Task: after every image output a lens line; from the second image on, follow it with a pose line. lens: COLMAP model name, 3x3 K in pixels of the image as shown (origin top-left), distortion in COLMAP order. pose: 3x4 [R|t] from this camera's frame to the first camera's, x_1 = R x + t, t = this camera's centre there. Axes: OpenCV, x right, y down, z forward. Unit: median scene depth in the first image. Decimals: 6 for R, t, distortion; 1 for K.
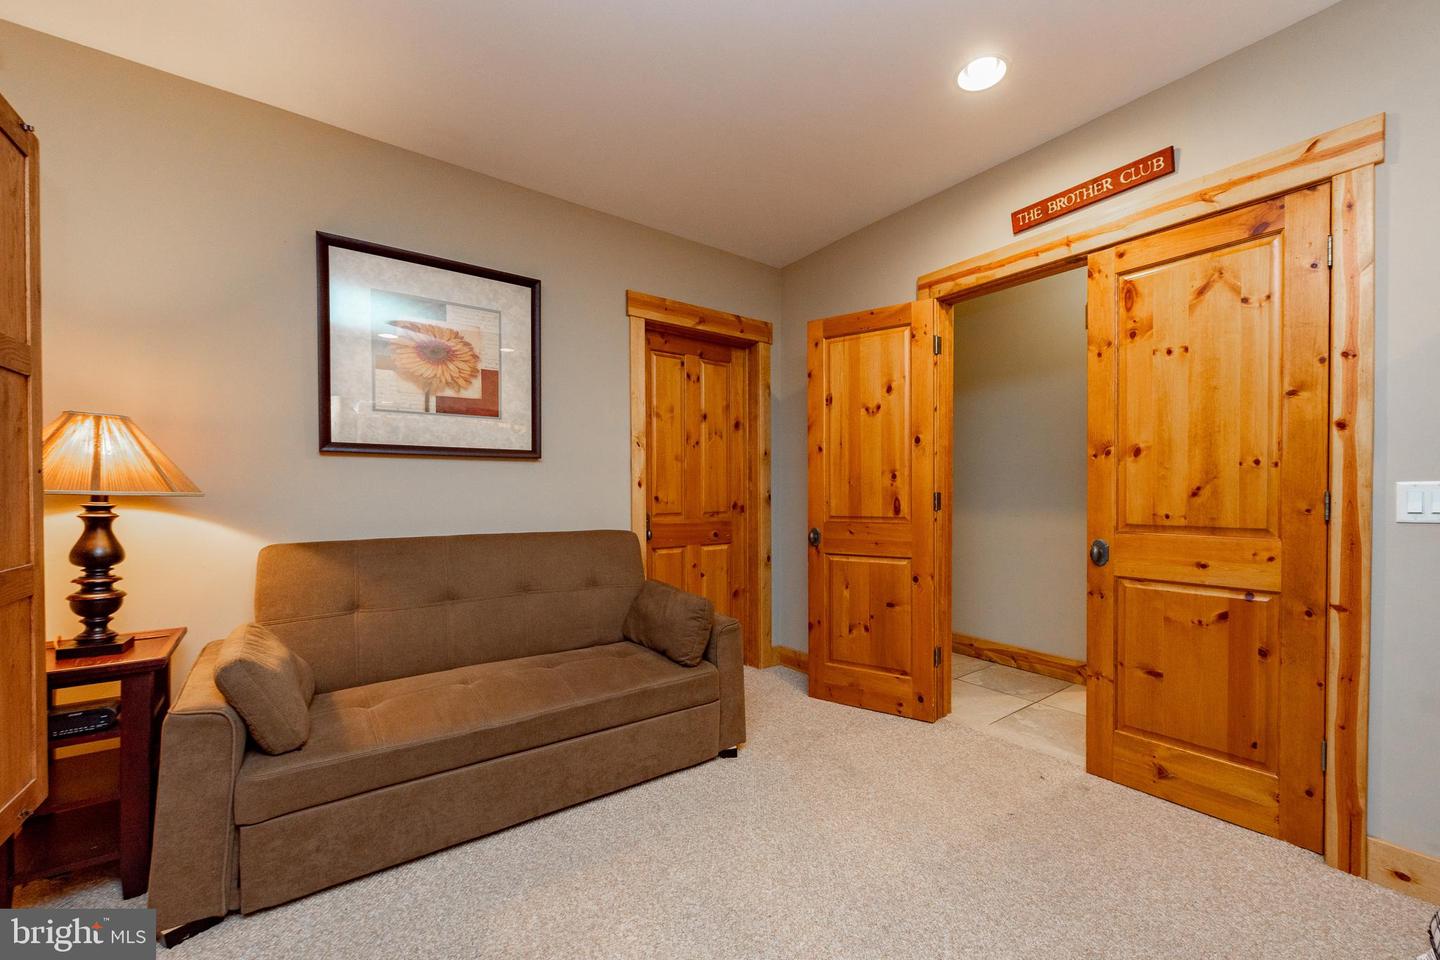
lens RADIAL K [[559.3, 0, 721.4], [0, 559.3, 498.3], [0, 0, 1]] dist [-0.000160, 0.000046]
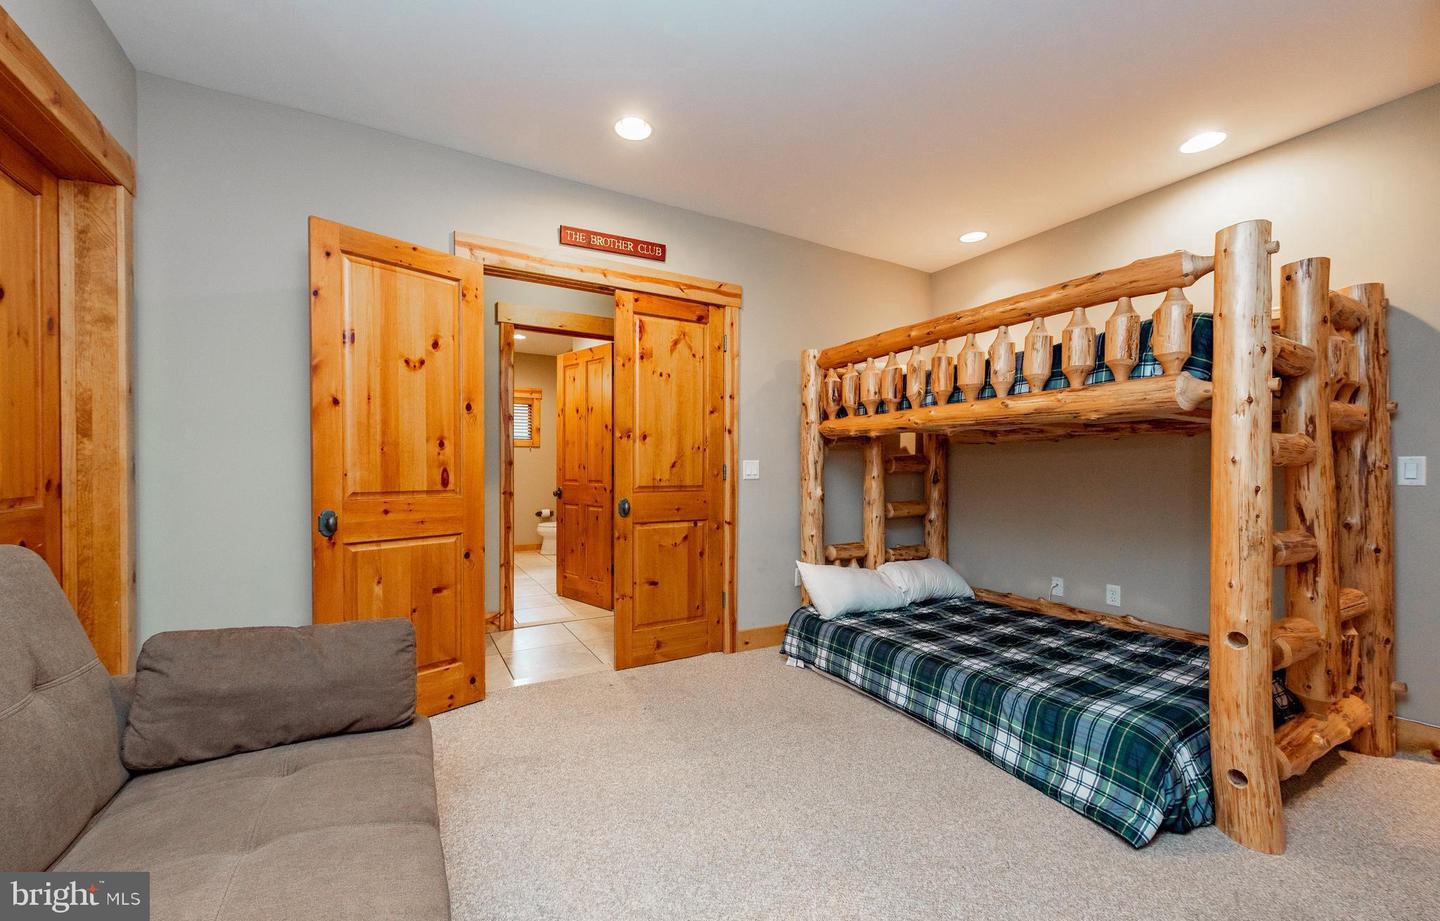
lens RADIAL K [[581.9, 0, 722.2], [0, 581.9, 475.5], [0, 0, 1]] dist [0.000444, 0.000110]
pose [[0.119338, -0.006018, 0.992835, -0.736328], [0.007145, 0.999961, 0.005202, 0.011330], [-0.992828, 0.006473, 0.119377, 0.591181]]
